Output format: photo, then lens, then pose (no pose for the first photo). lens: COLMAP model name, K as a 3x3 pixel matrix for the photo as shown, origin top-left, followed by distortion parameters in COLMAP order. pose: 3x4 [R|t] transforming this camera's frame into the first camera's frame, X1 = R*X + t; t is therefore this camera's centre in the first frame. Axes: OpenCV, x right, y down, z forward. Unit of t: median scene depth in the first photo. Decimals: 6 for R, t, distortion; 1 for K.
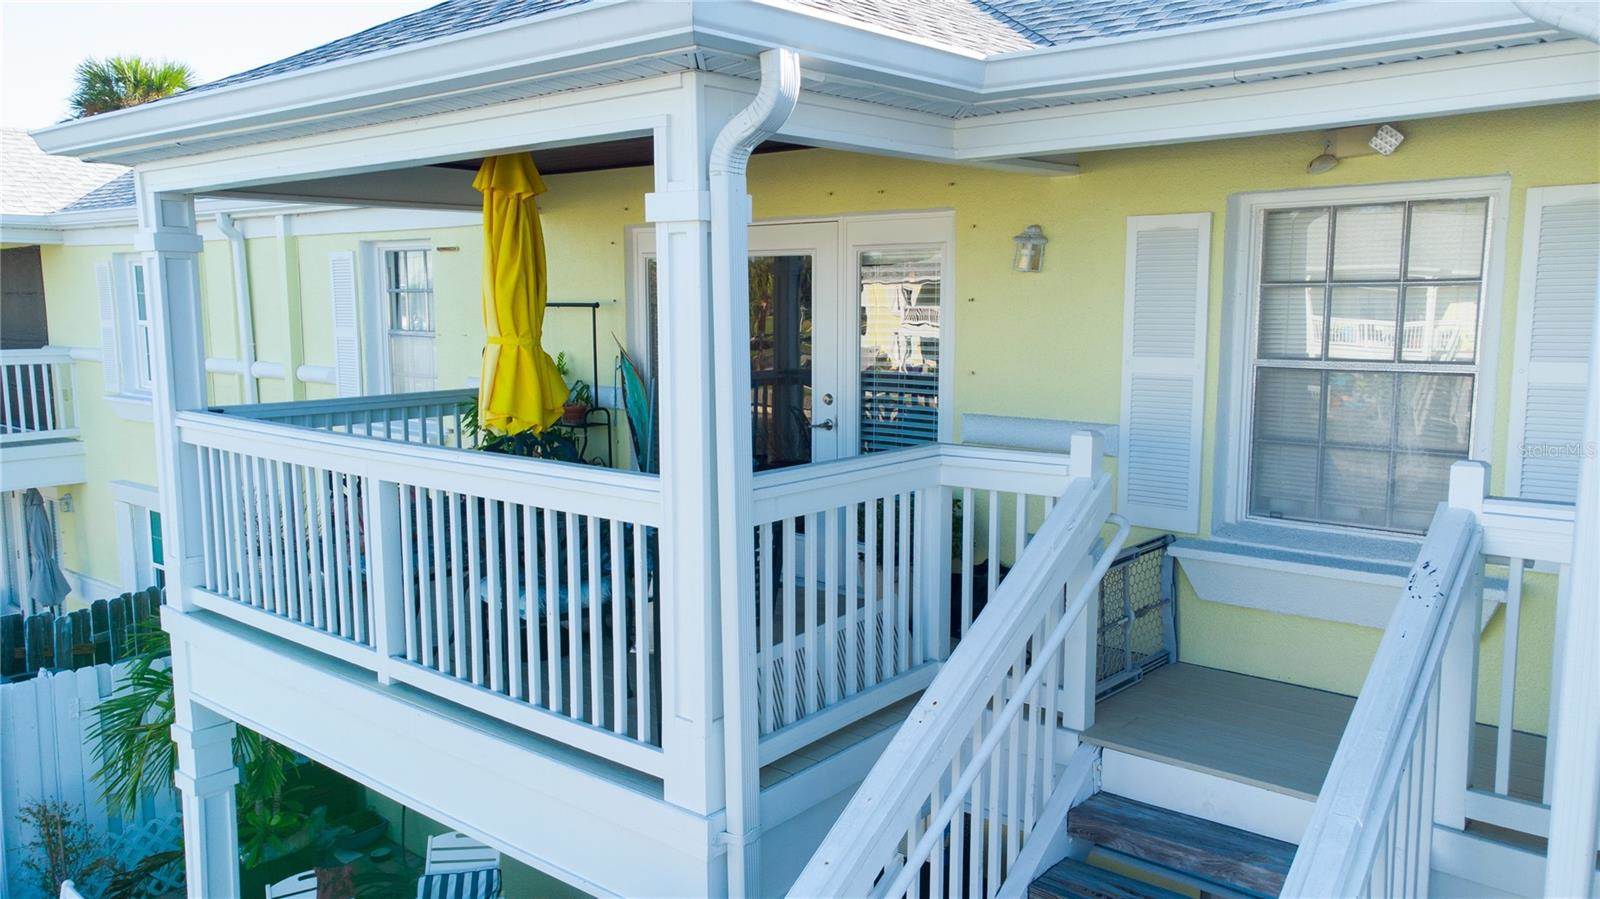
lens RADIAL K [[1186.2, 0, 800.0], [0, 1186.2, 449.5], [0, 0, 1]] dist [0.006576, 0.095615]
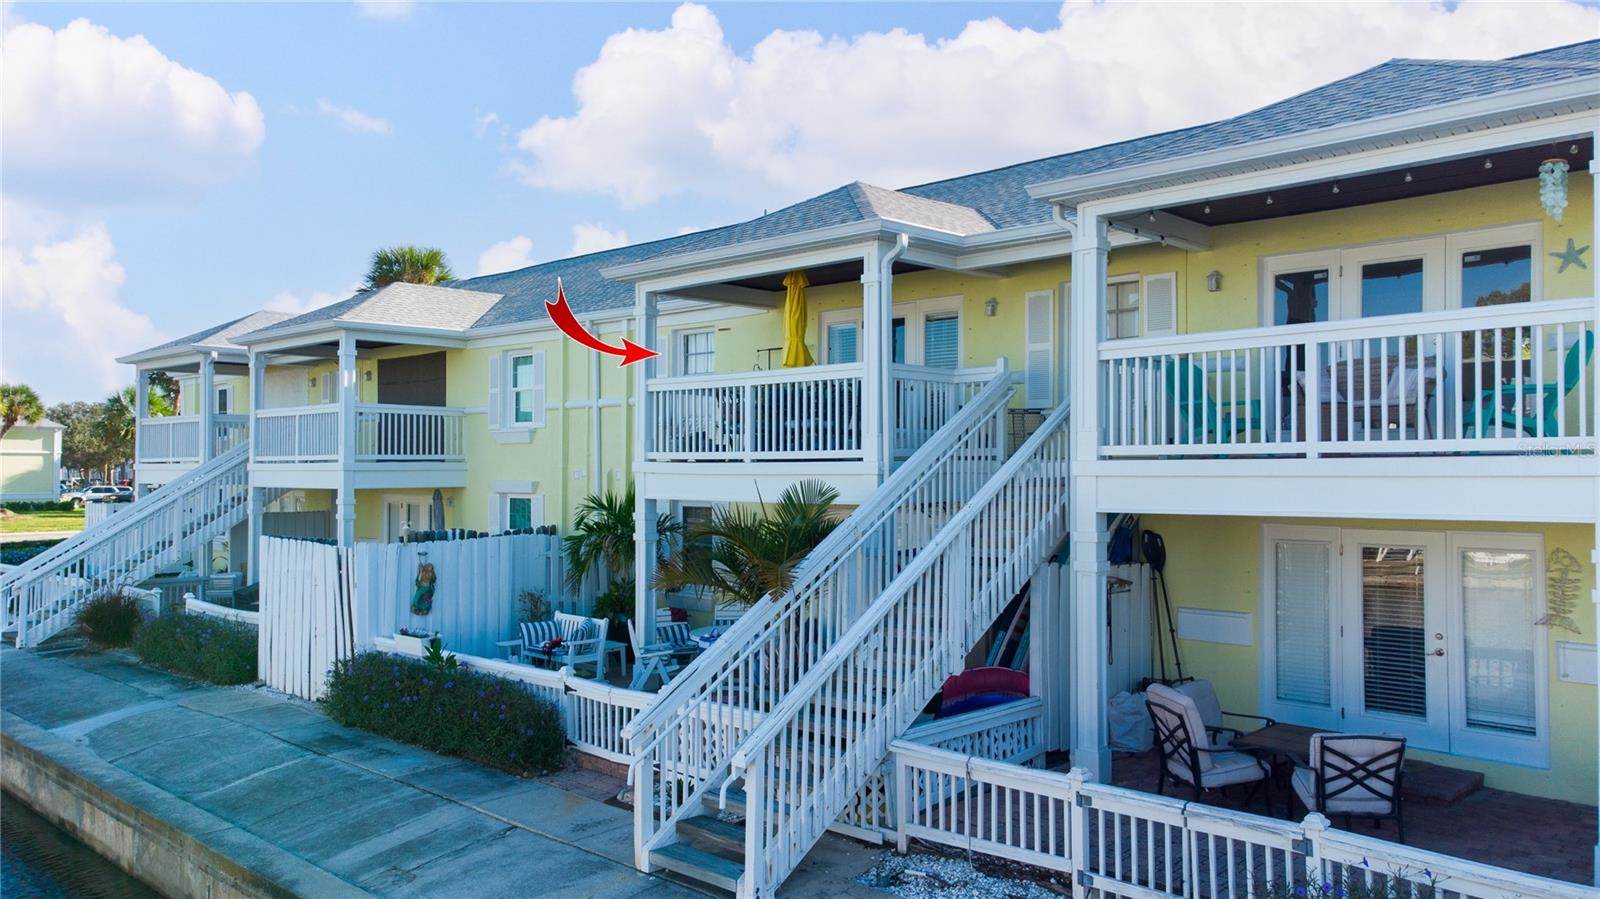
lens RADIAL K [[1186.2, 0, 800.0], [0, 1186.2, 449.5], [0, 0, 1]] dist [0.006576, 0.095615]
pose [[0.998225, 0.001788, -0.059531, -0.068528], [-0.010285, 0.989709, -0.142721, 0.516047], [0.058663, 0.143080, 0.987971, -1.548505]]
